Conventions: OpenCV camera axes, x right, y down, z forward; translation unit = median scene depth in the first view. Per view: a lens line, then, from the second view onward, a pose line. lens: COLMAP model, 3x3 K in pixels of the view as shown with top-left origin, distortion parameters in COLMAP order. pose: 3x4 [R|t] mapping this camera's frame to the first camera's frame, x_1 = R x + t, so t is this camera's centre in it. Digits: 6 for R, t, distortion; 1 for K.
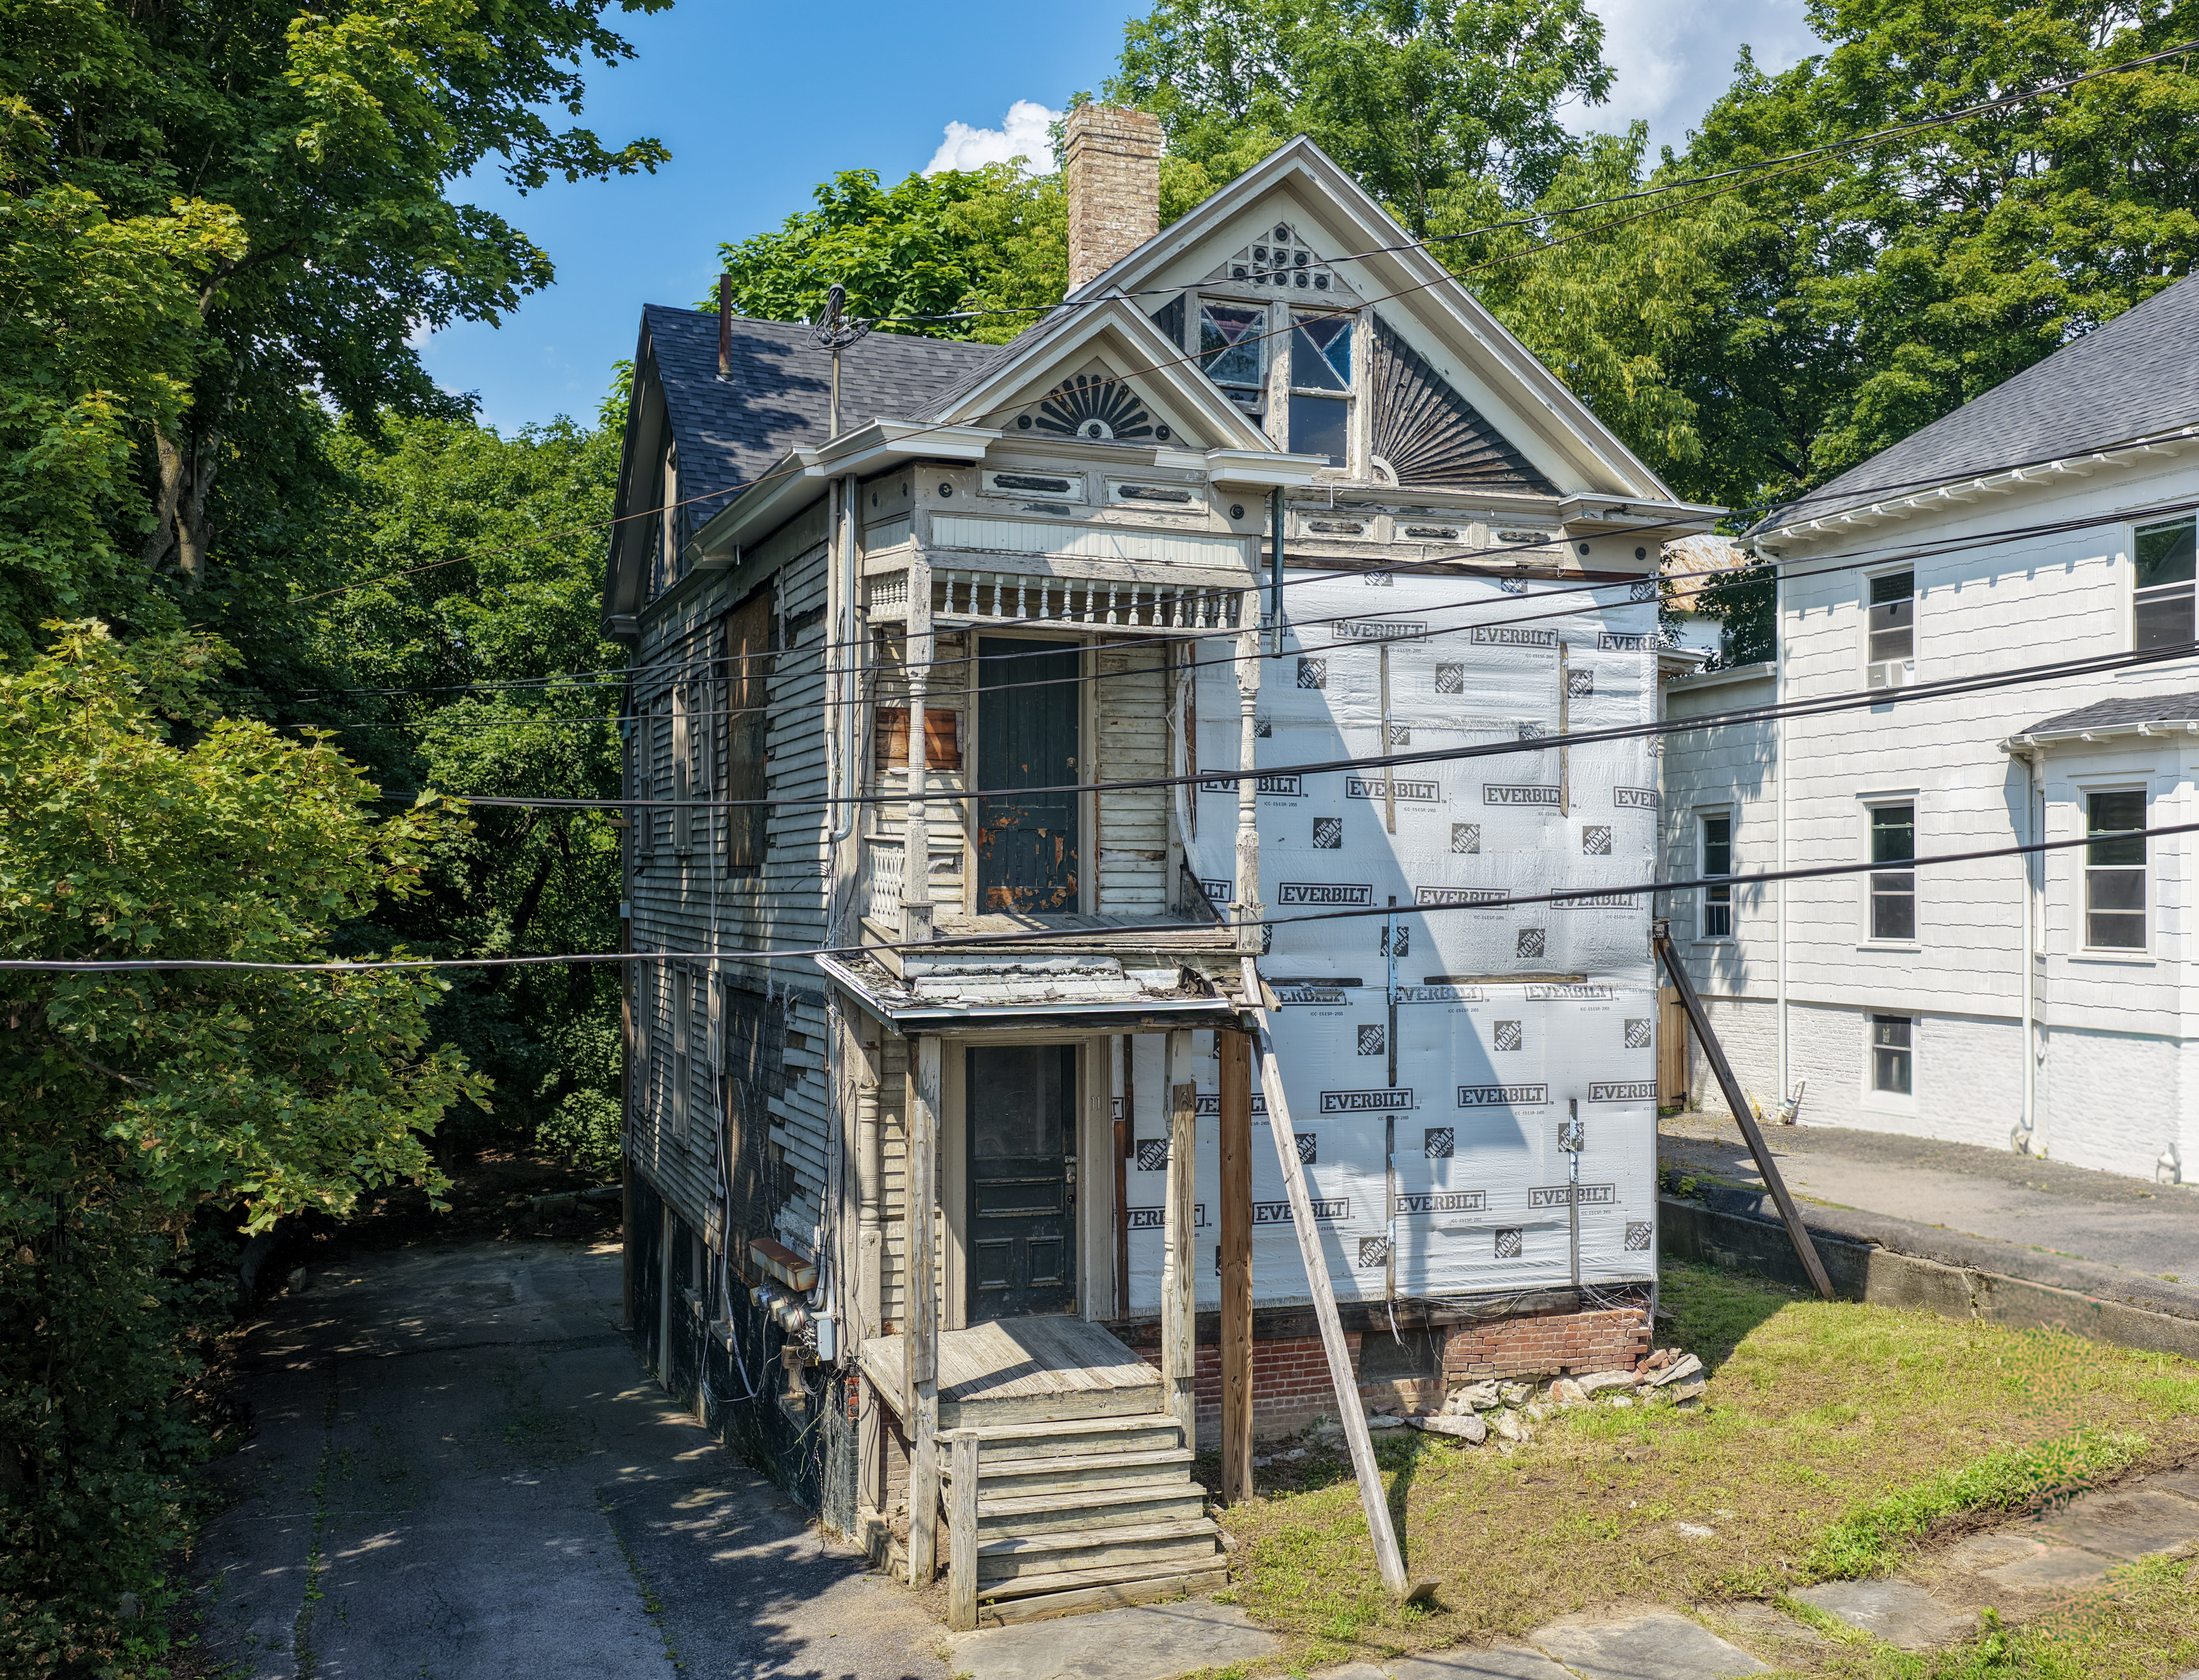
lens RADIAL K [[2198.9, 0, 1217.4], [0, 2198.9, 895.9], [0, 0, 1]] dist [-0.004165, 0.000000]
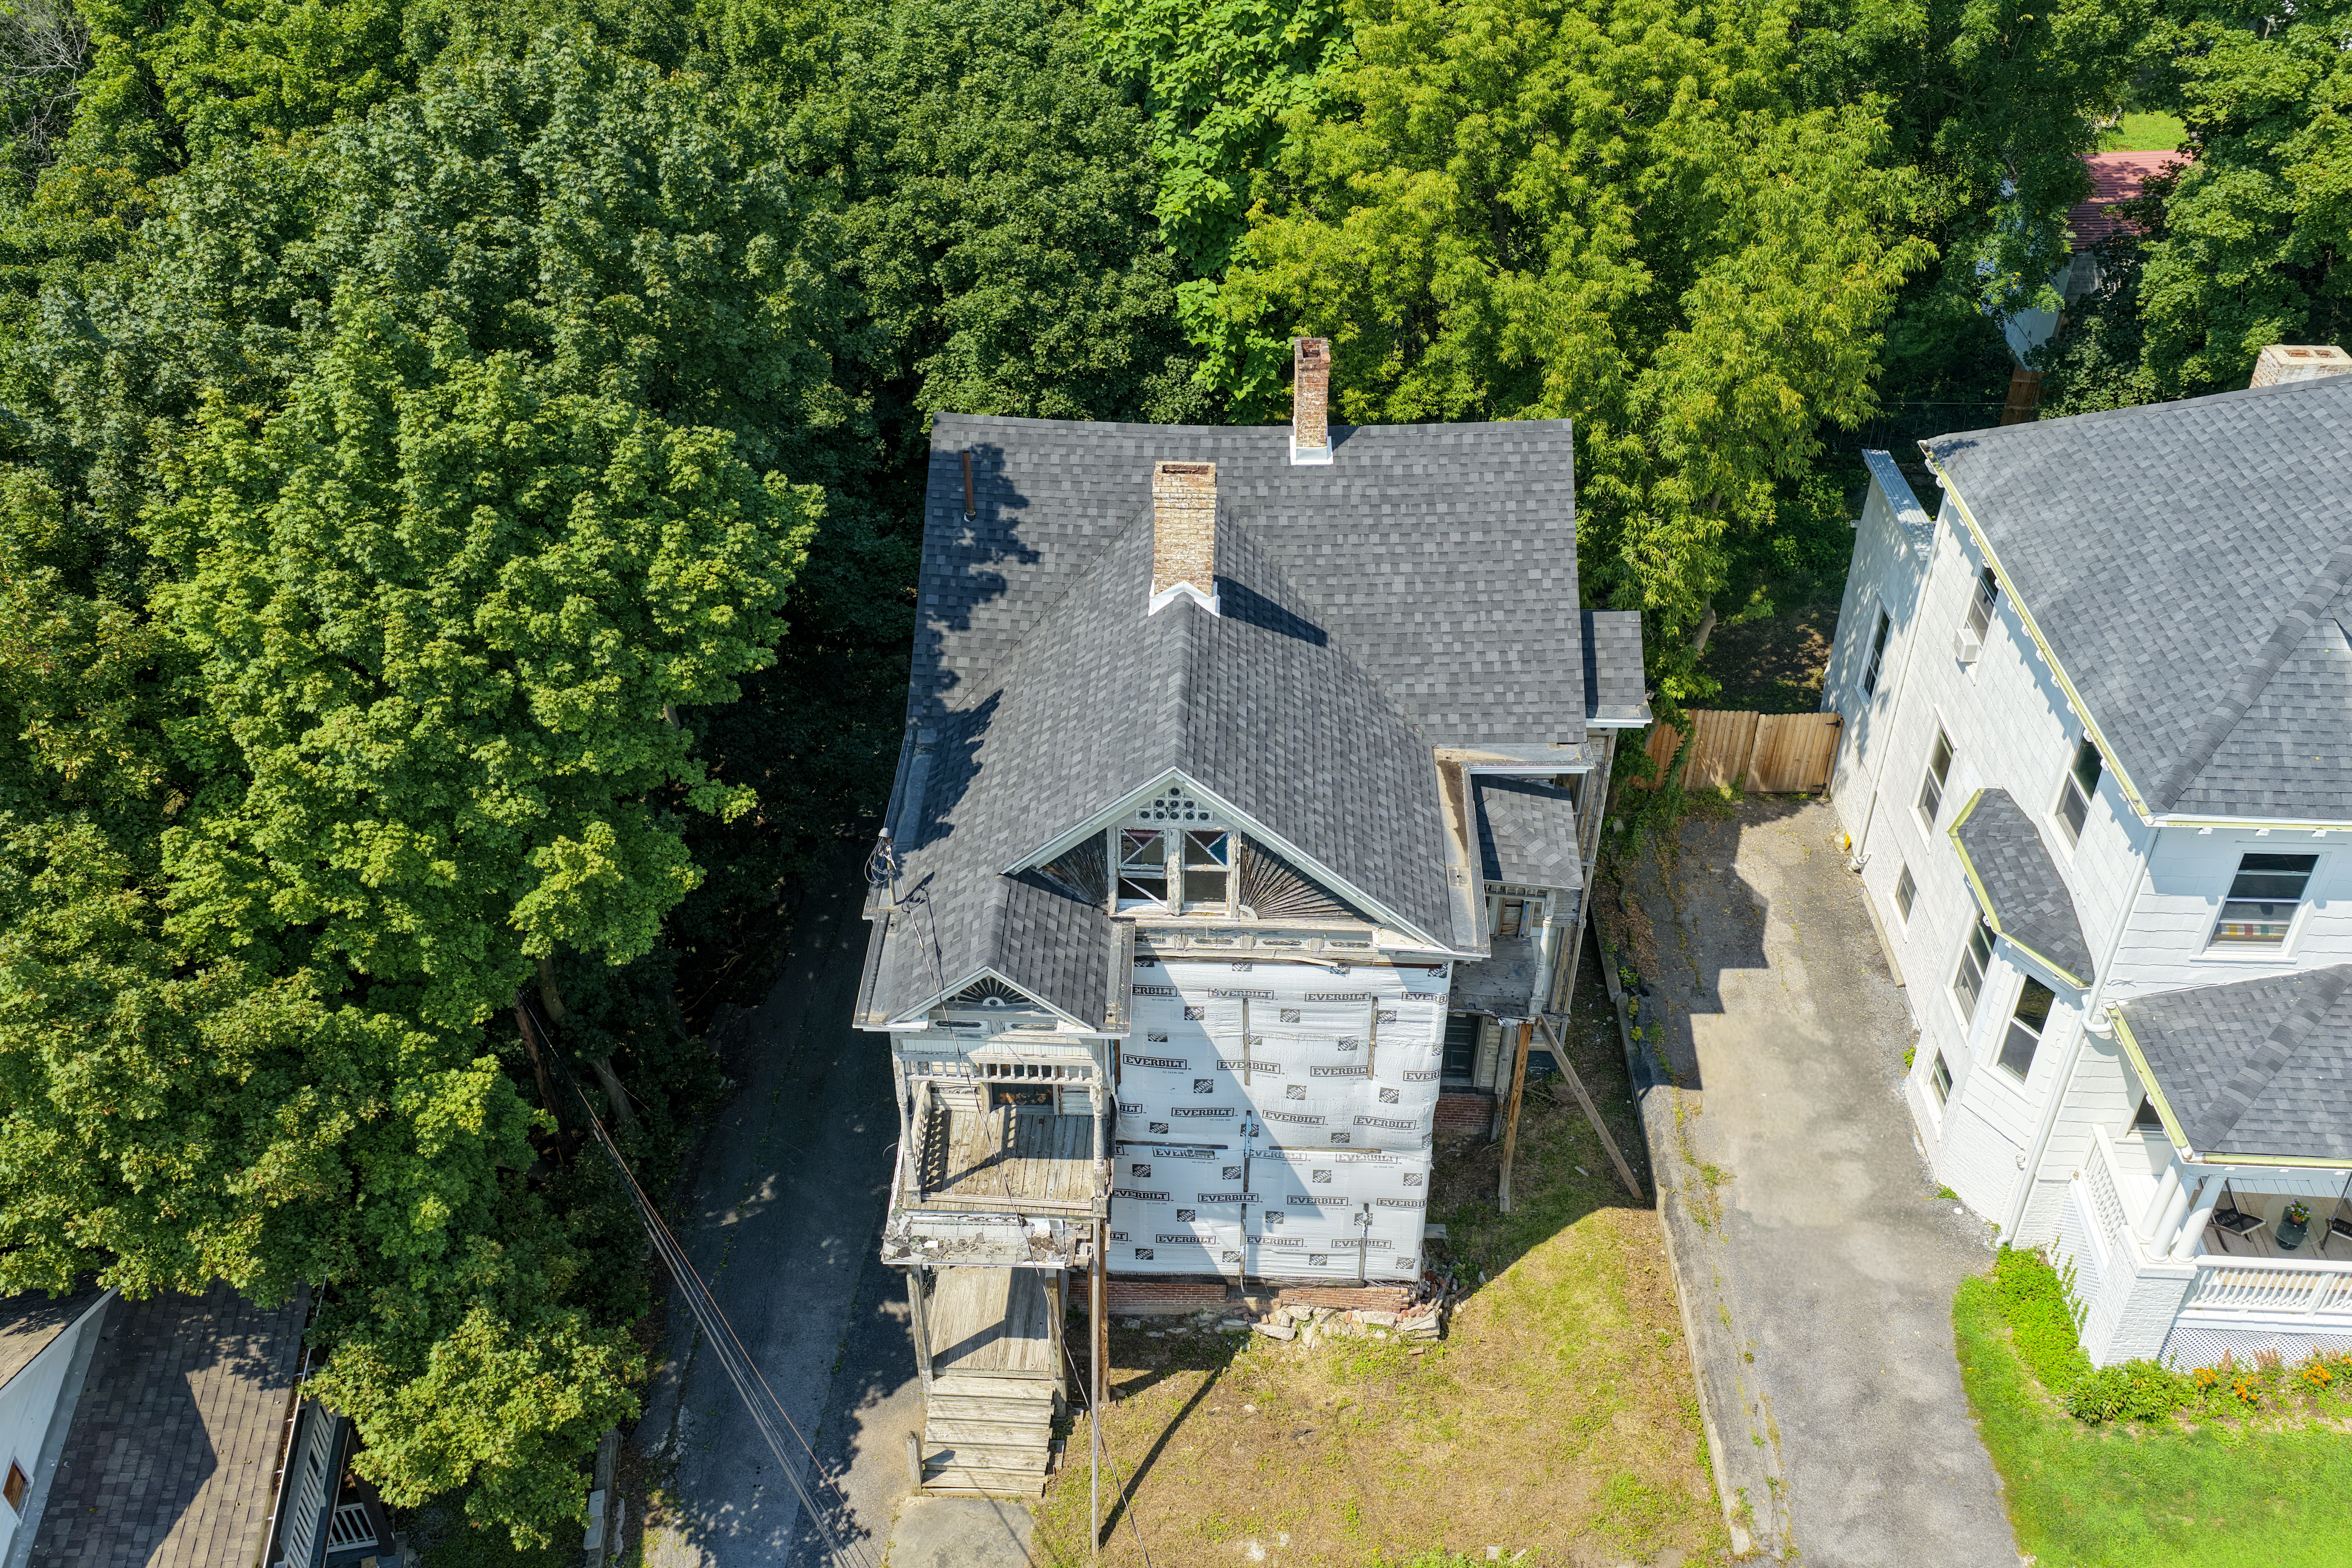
lens RADIAL K [[1972.4, 0, 1212.9], [0, 1972.4, 822.8], [0, 0, 1]] dist [-0.013670, 0.036851]
pose [[0.918505, 0.243375, -0.311637, 0.466437], [-0.014457, 0.808279, 0.588622, -1.052426], [0.395145, -0.536147, 0.745927, -0.000373]]
